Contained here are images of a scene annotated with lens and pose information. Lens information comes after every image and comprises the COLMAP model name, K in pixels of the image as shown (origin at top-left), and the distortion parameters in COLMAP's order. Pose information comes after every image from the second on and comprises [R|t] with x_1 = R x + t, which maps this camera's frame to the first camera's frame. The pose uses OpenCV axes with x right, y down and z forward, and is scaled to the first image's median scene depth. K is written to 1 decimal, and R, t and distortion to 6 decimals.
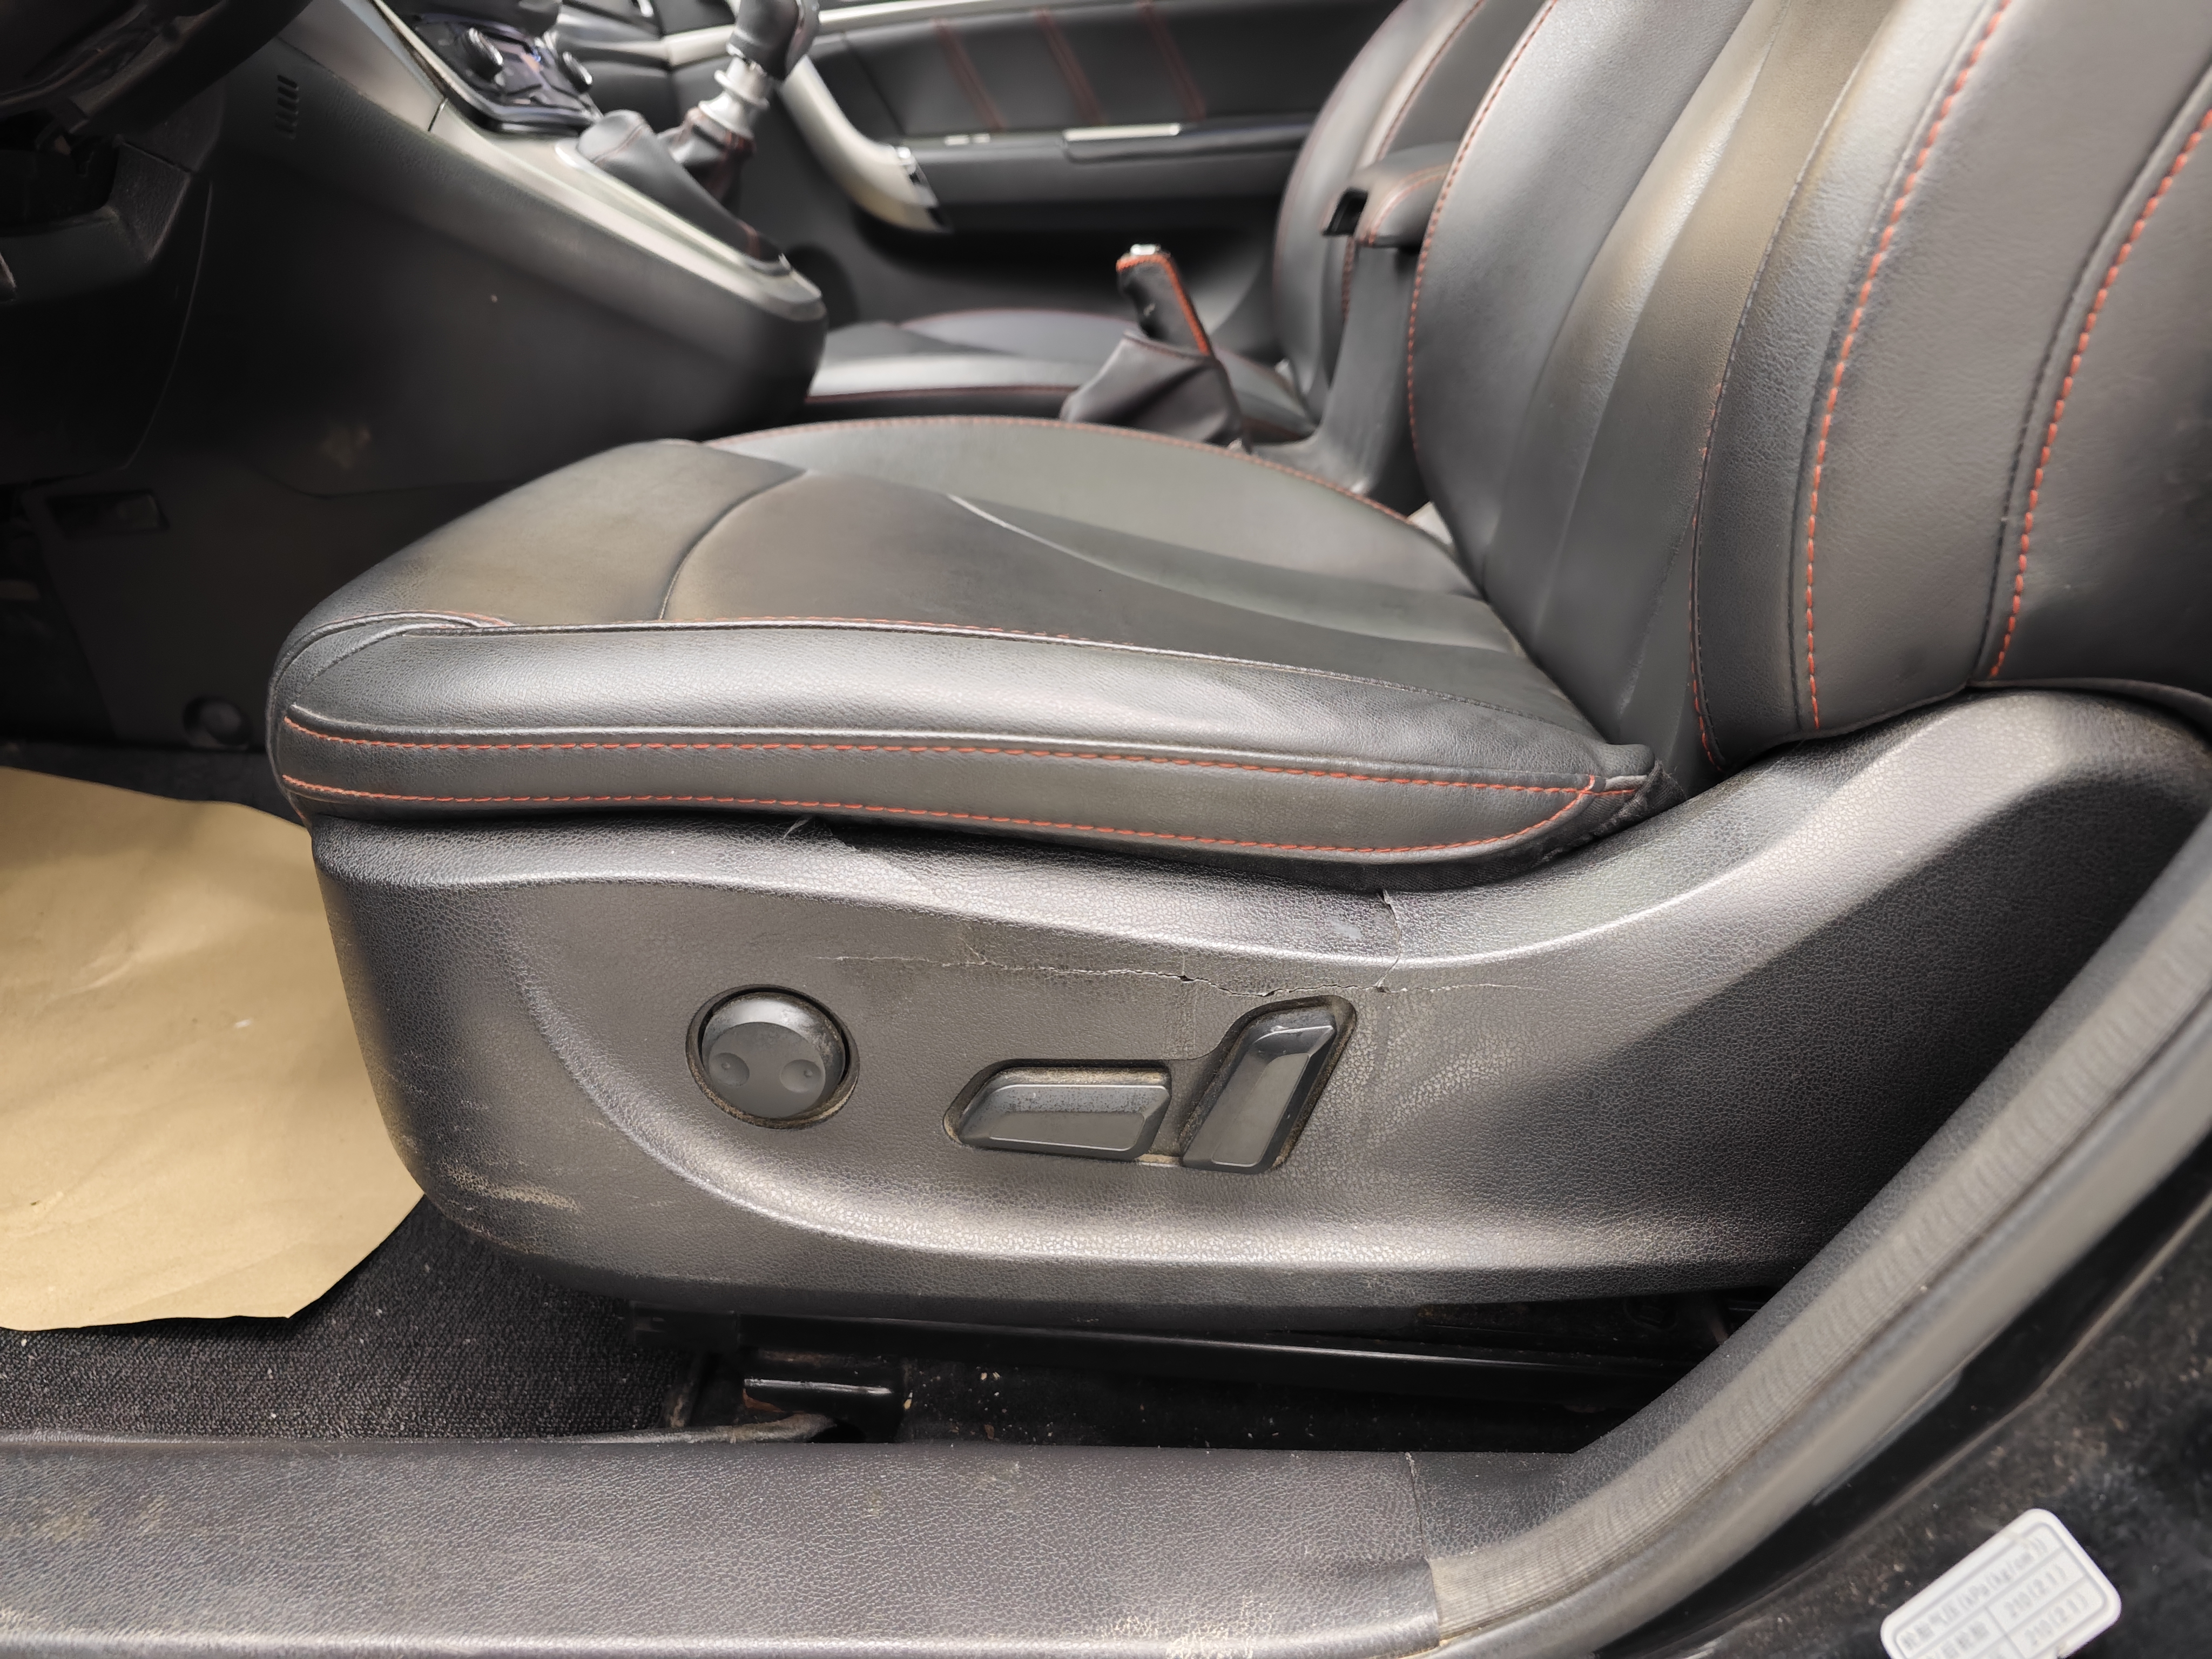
lens RADIAL K [[1505.3, 0, 1104.7], [0, 1505.3, 833.8], [0, 0, 1]] dist [0.033083, -0.027605]
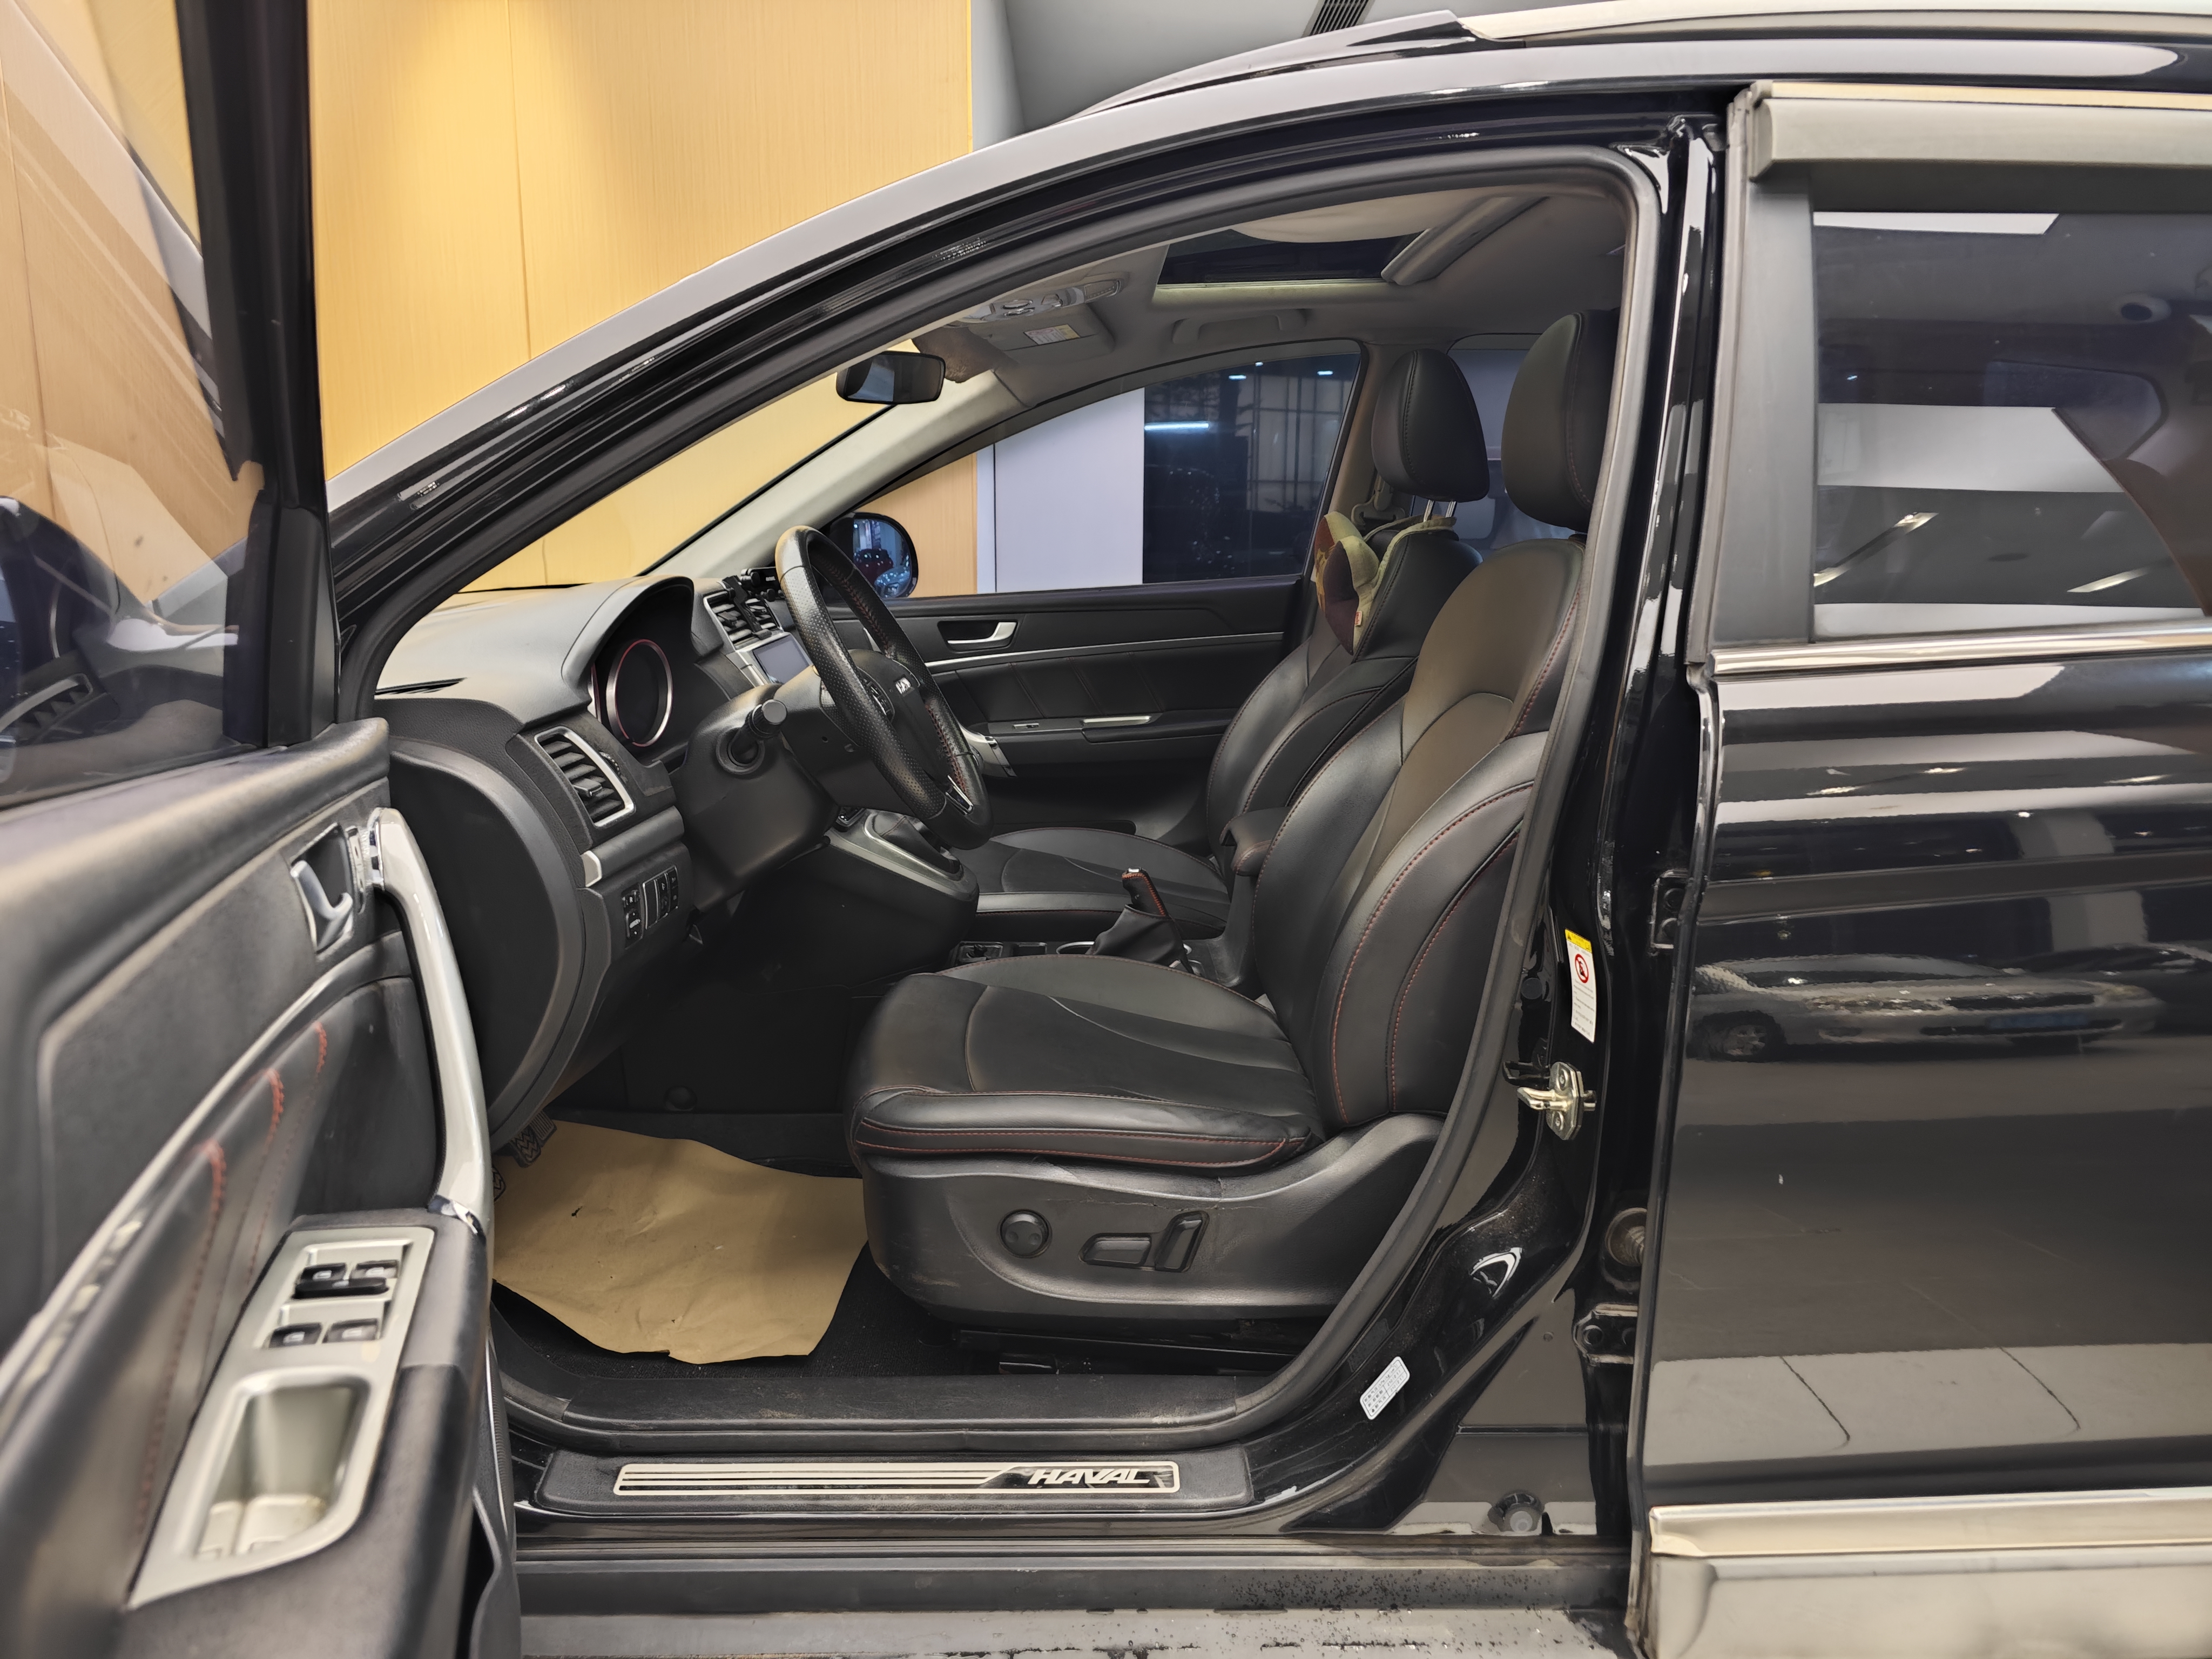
lens RADIAL K [[1505.3, 0, 1108.4], [0, 1505.3, 821.0], [0, 0, 1]] dist [0.033083, -0.027605]
pose [[0.999849, -0.010486, 0.013883, -0.076820], [0.012937, 0.981644, -0.190283, -0.094648], [-0.011633, 0.190433, 0.981631, -2.190422]]
